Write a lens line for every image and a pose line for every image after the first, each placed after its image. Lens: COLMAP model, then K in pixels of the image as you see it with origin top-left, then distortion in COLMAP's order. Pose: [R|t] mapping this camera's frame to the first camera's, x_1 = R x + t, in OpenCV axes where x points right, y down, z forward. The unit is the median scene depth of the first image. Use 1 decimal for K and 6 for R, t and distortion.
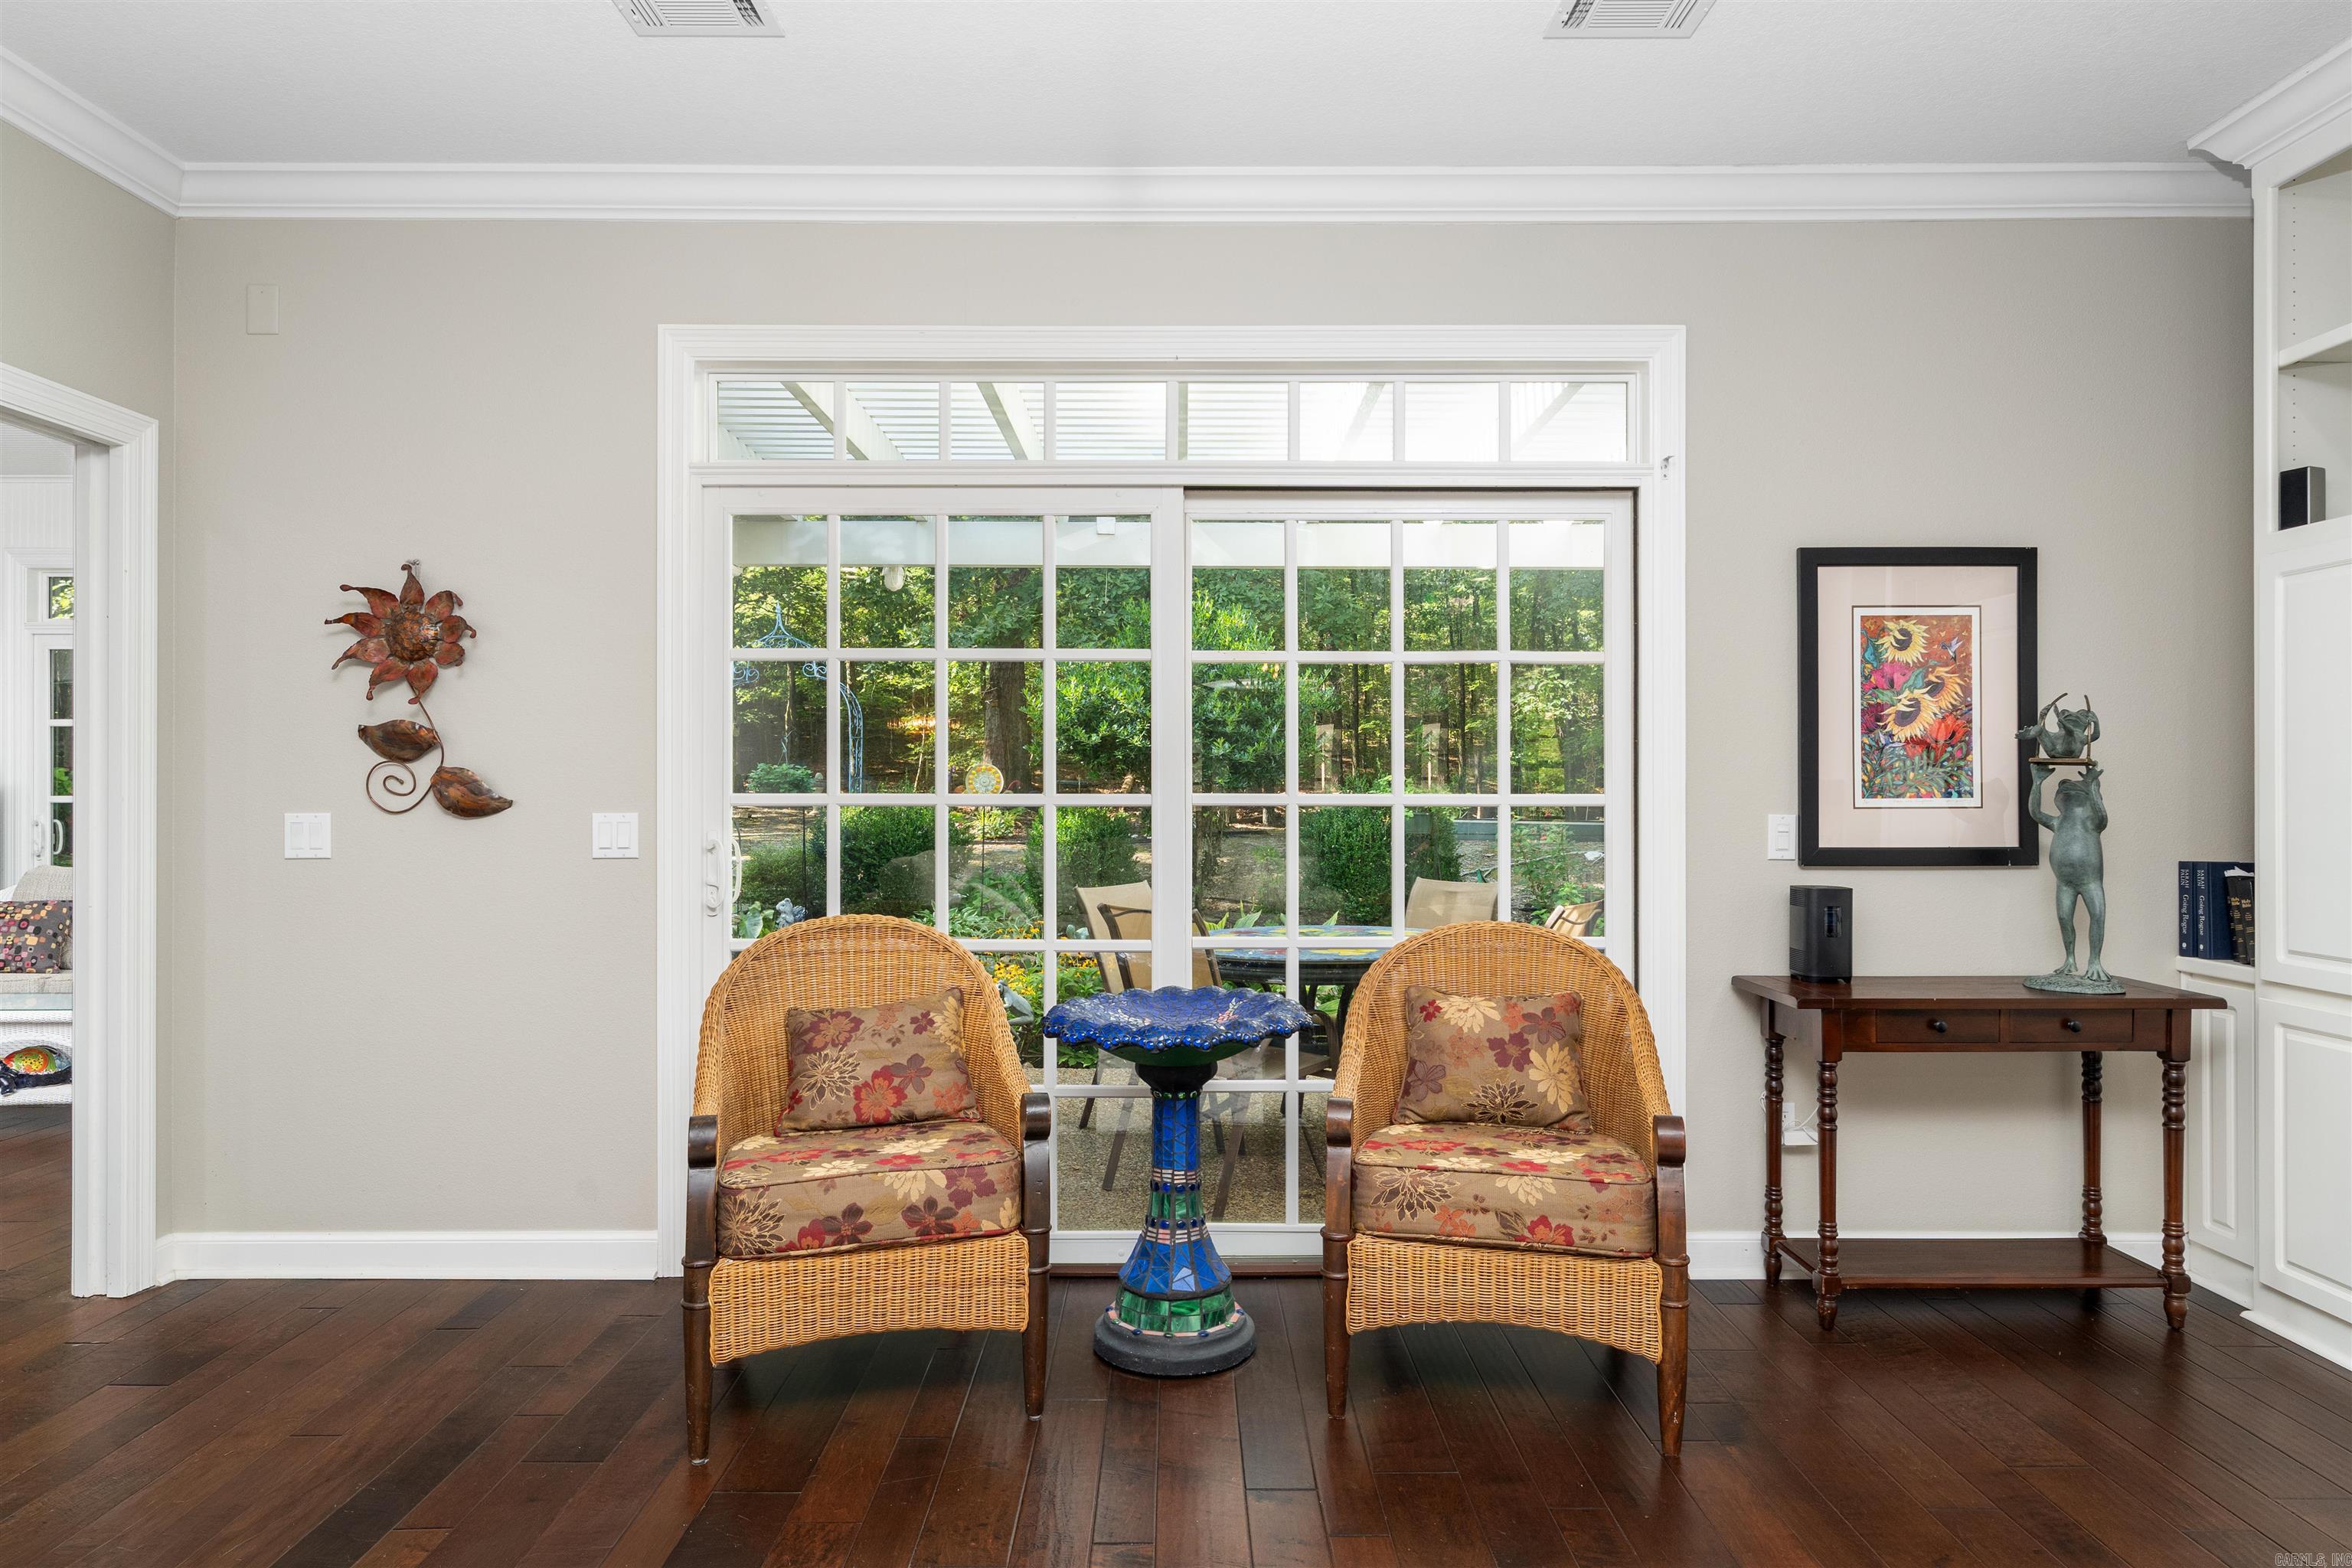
lens RADIAL K [[1340.3, 0, 1181.1], [0, 1340.3, 796.5], [0, 0, 1]] dist [0.004486, 0.002511]
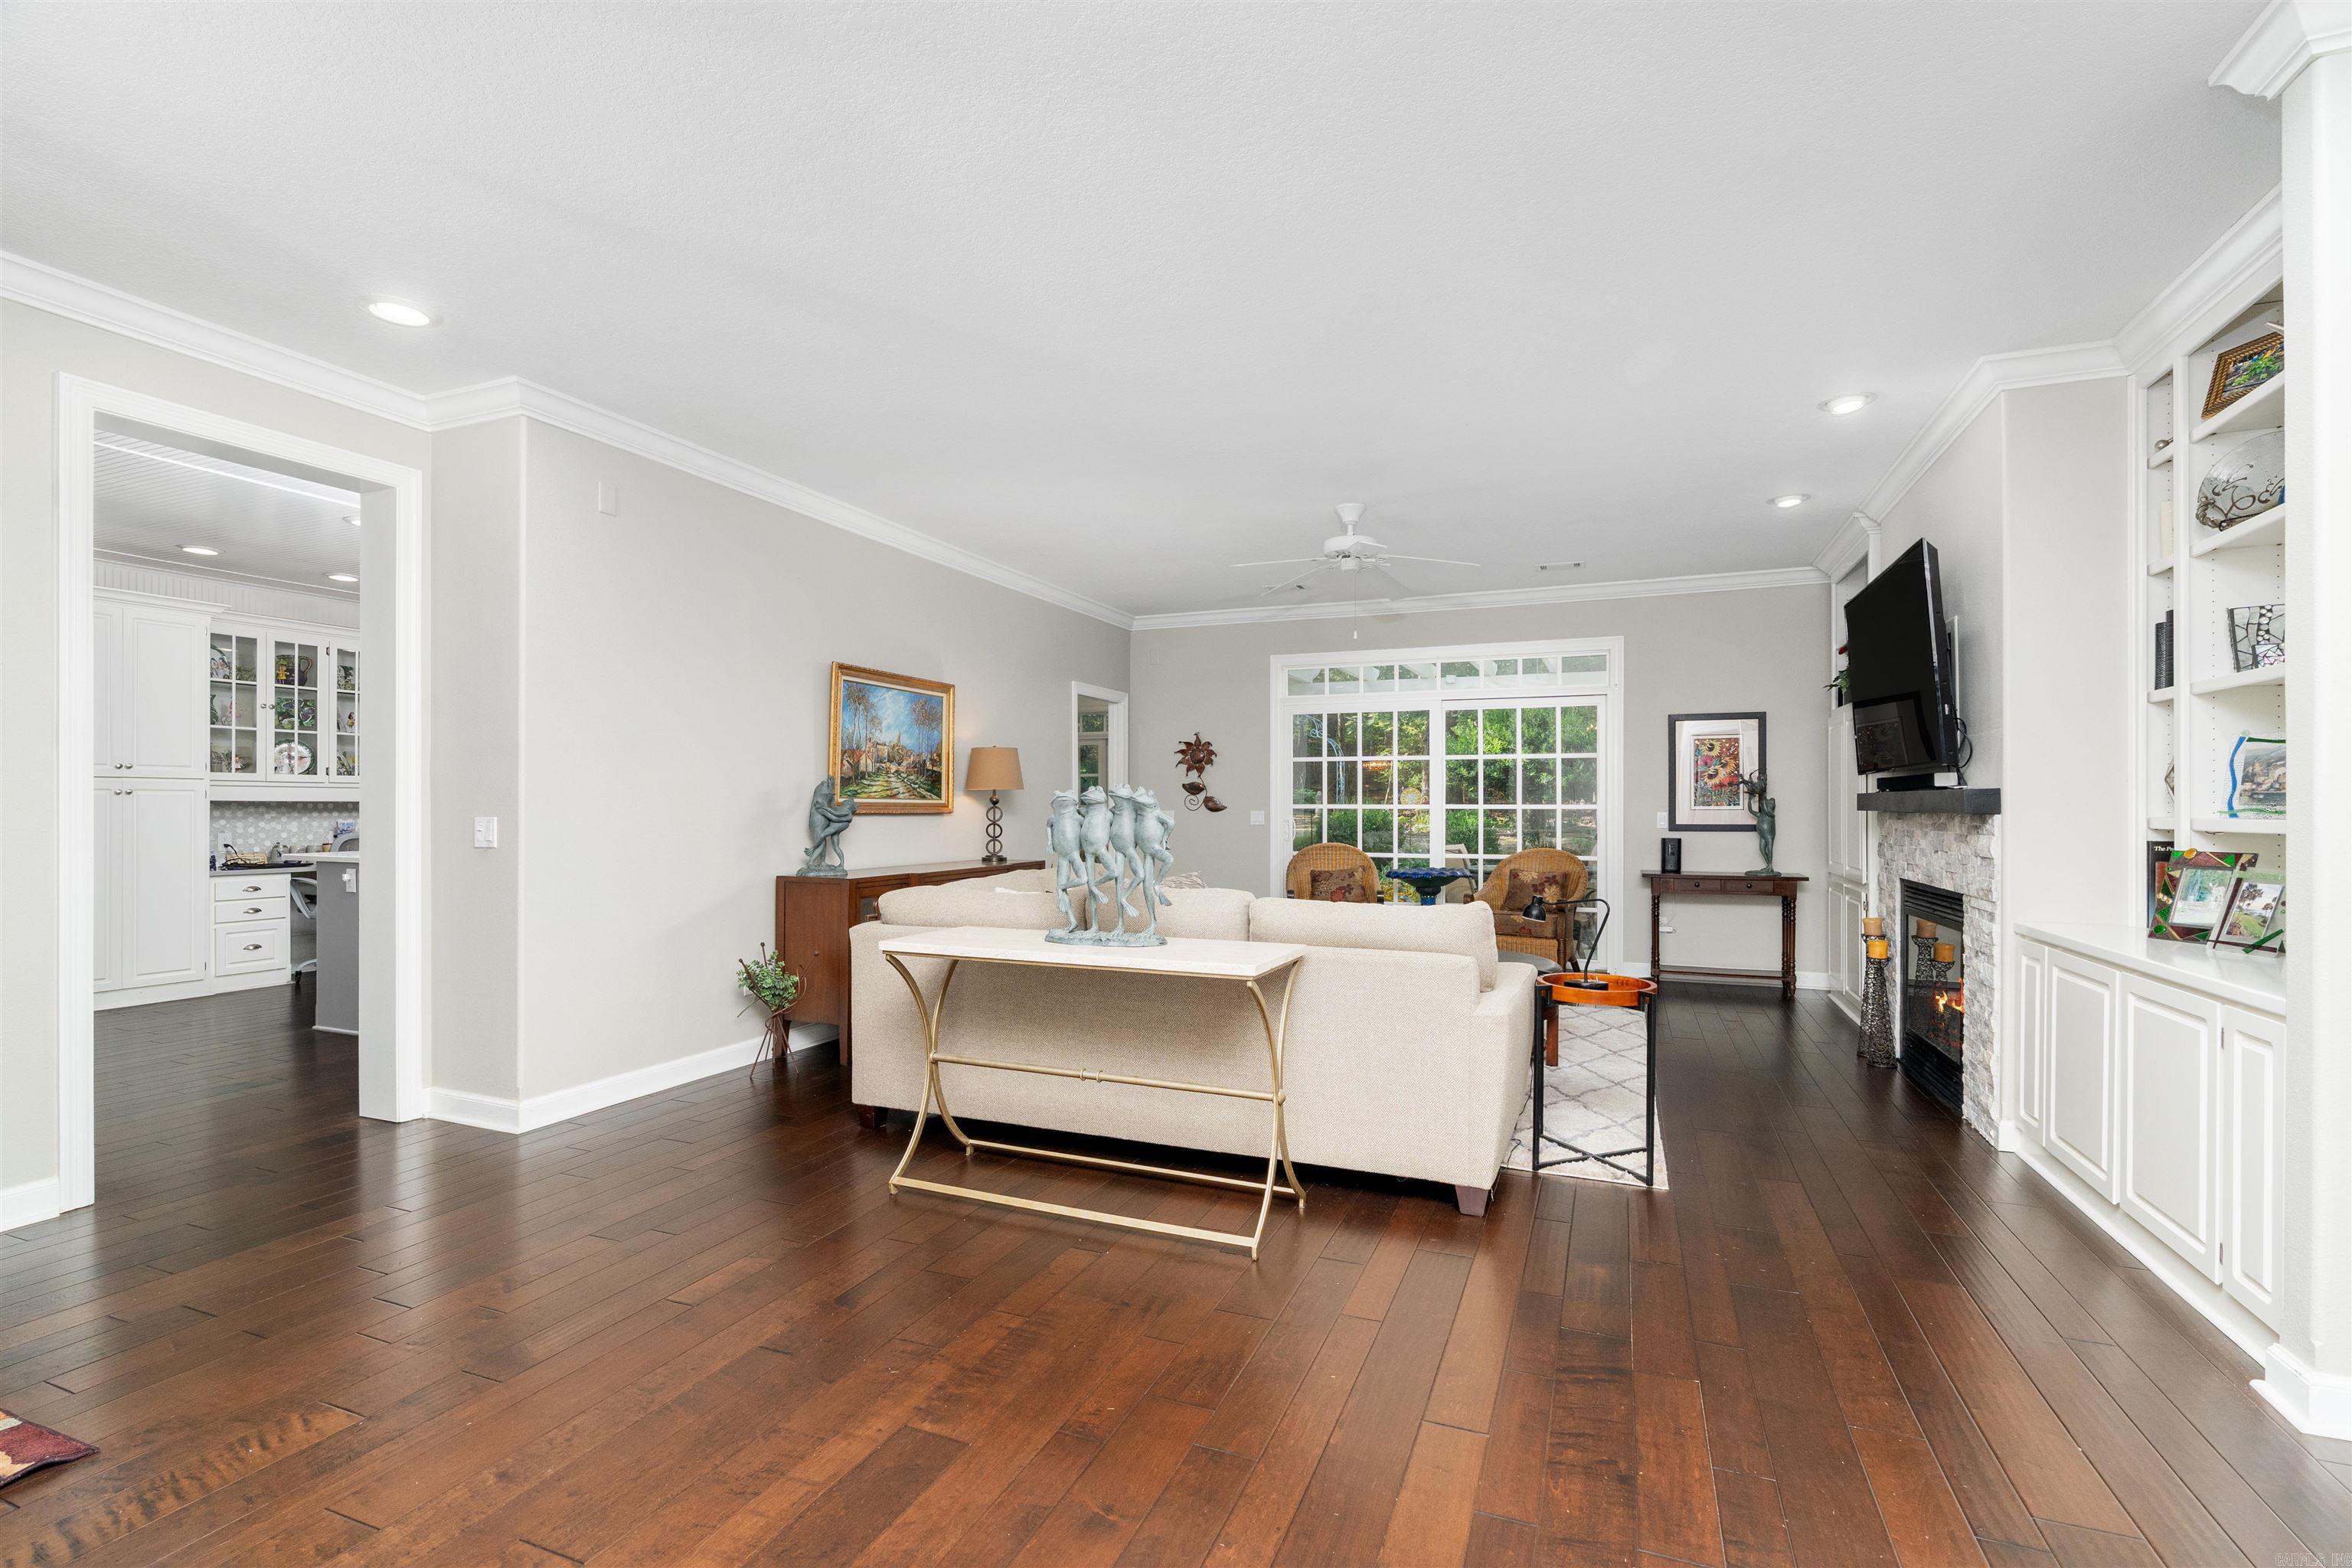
lens RADIAL K [[1080.4, 0, 1181.4], [0, 1080.4, 805.8], [0, 0, 1]] dist [-0.002283, 0.000029]
pose [[0.926276, 0.000248, -0.376845, 0.370570], [0.000130, 1.000000, 0.000978, -0.001311], [0.376845, -0.000955, 0.926276, -1.421001]]
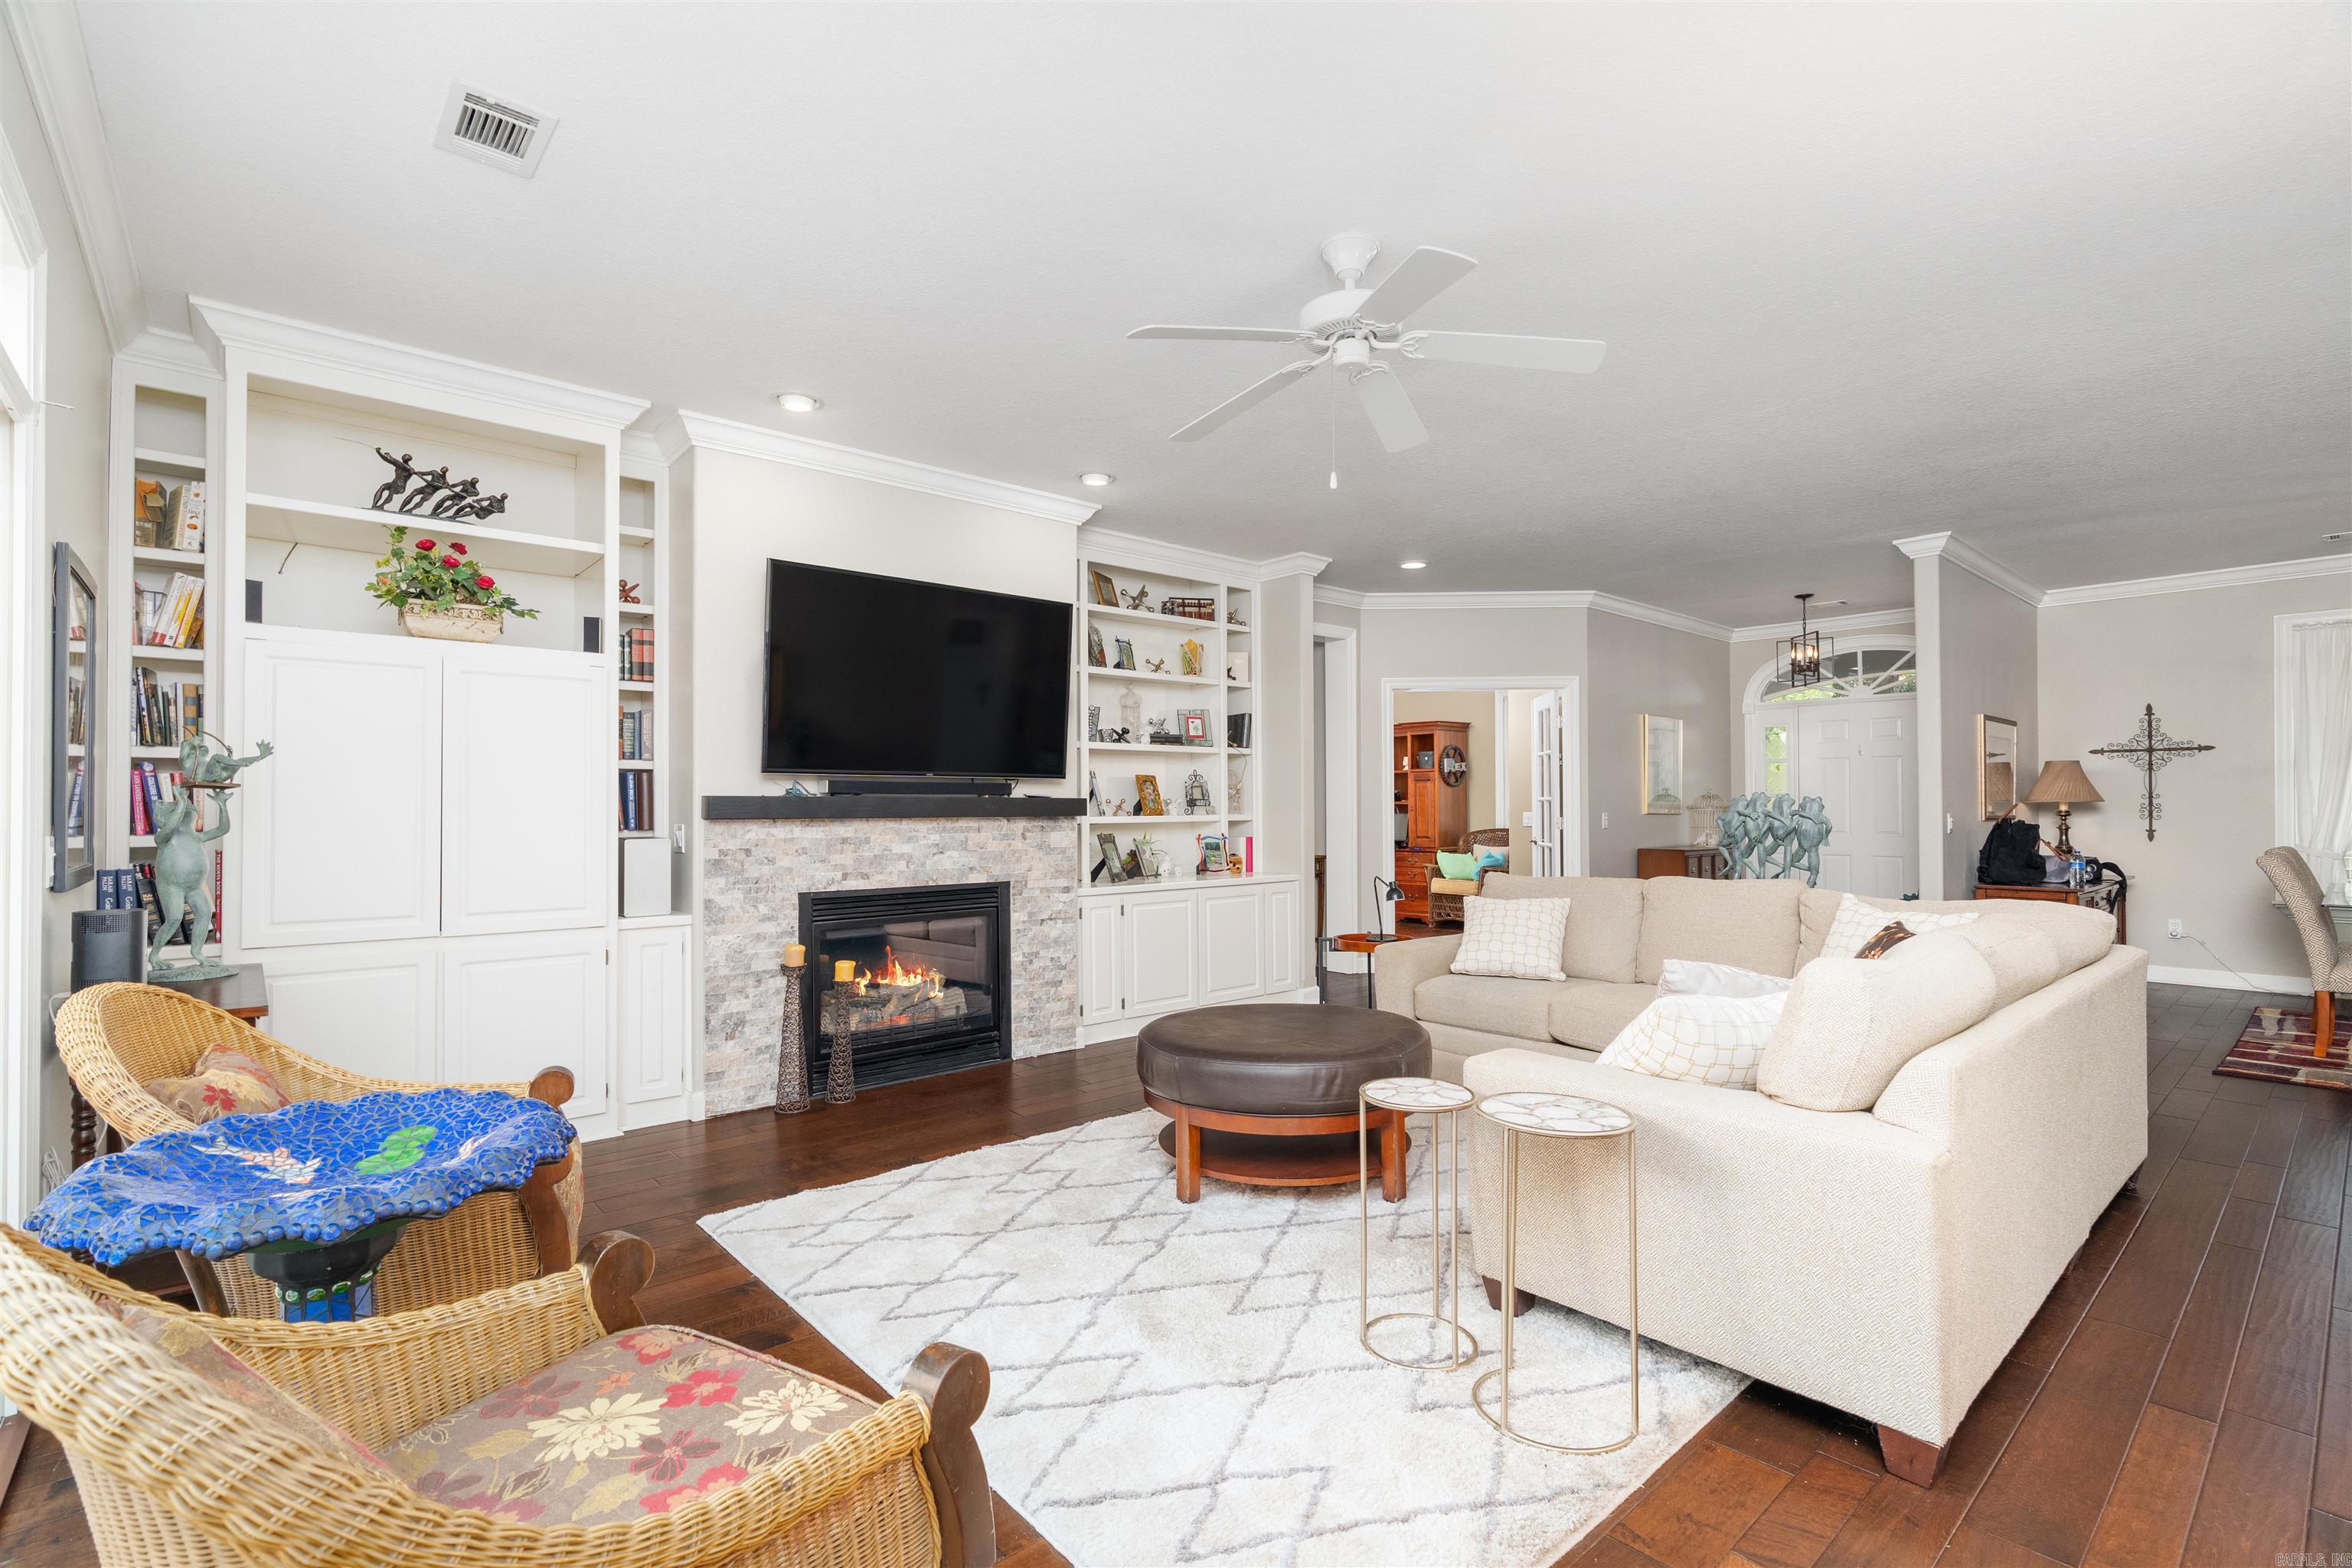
lens RADIAL K [[1080.4, 0, 1173.1], [0, 1080.4, 794.7], [0, 0, 1]] dist [-0.002283, 0.000029]
pose [[-0.658413, 0.010367, 0.752586, -0.587063], [0.003884, 0.999939, -0.010376, -0.004220], [-0.752647, -0.003909, -0.658413, 0.921508]]
